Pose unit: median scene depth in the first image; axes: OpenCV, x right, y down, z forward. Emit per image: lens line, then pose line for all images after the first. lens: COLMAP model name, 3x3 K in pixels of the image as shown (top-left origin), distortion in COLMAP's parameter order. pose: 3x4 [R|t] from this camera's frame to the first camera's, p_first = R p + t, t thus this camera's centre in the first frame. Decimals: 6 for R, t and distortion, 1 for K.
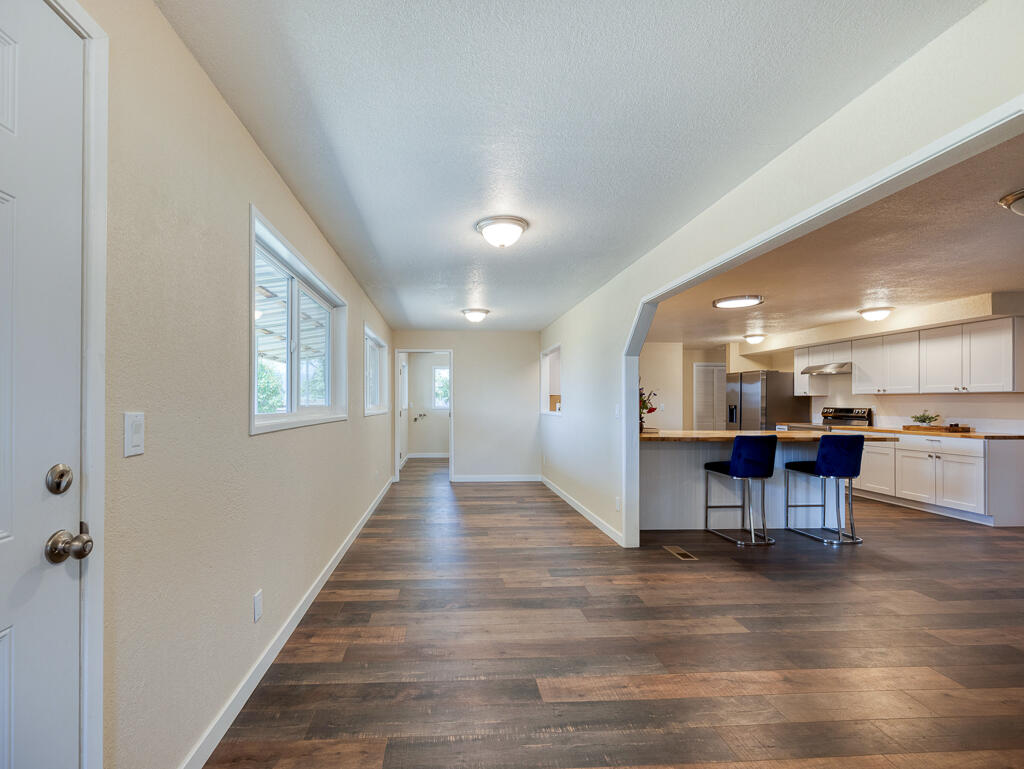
lens RADIAL K [[458.8, 0, 471.3], [0, 458.8, 400.3], [0, 0, 1]] dist [-0.009465, -0.000193]
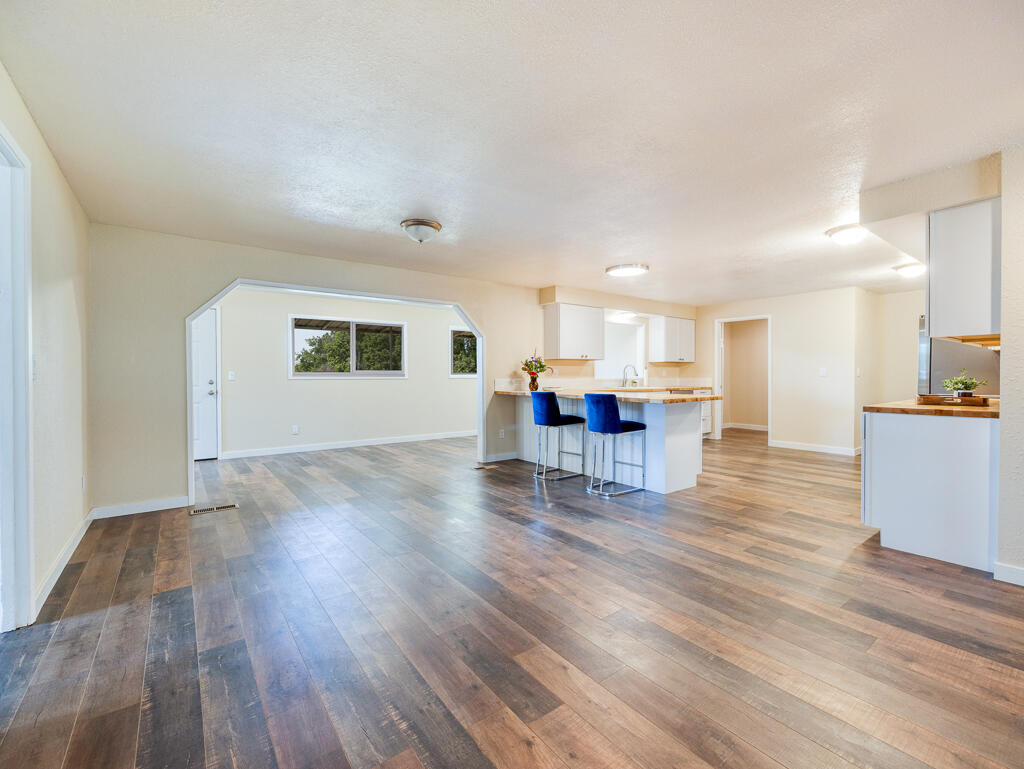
lens RADIAL K [[441.0, 0, 512.0], [0, 441.0, 384.5], [0, 0, 1]] dist [-0.014530, -0.000060]
pose [[0.557660, 0.007688, -0.830034, 1.416545], [0.010984, 0.999801, 0.016640, 0.030837], [0.829997, -0.018397, 0.557464, 0.225303]]
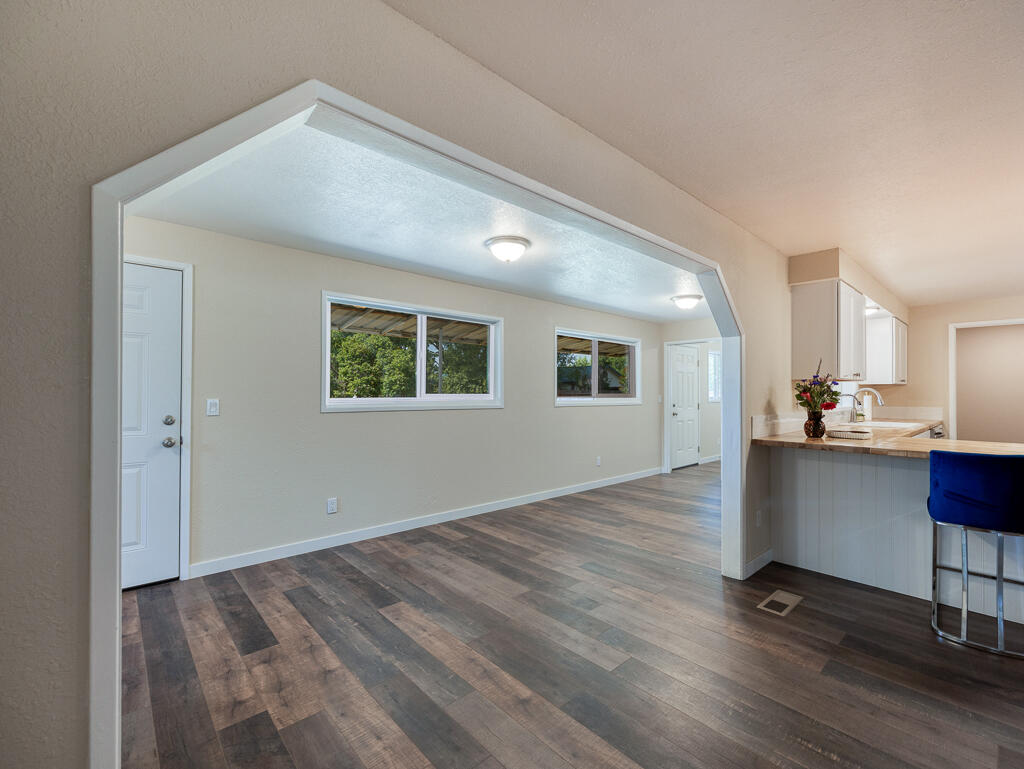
lens RADIAL K [[441.0, 0, 512.0], [0, 441.0, 384.5], [0, 0, 1]] dist [-0.014530, -0.000060]
pose [[0.639400, -0.017589, -0.768673, 0.602133], [0.004193, 0.999803, -0.019390, -0.000868], [0.768863, 0.009175, 0.639348, 0.185213]]
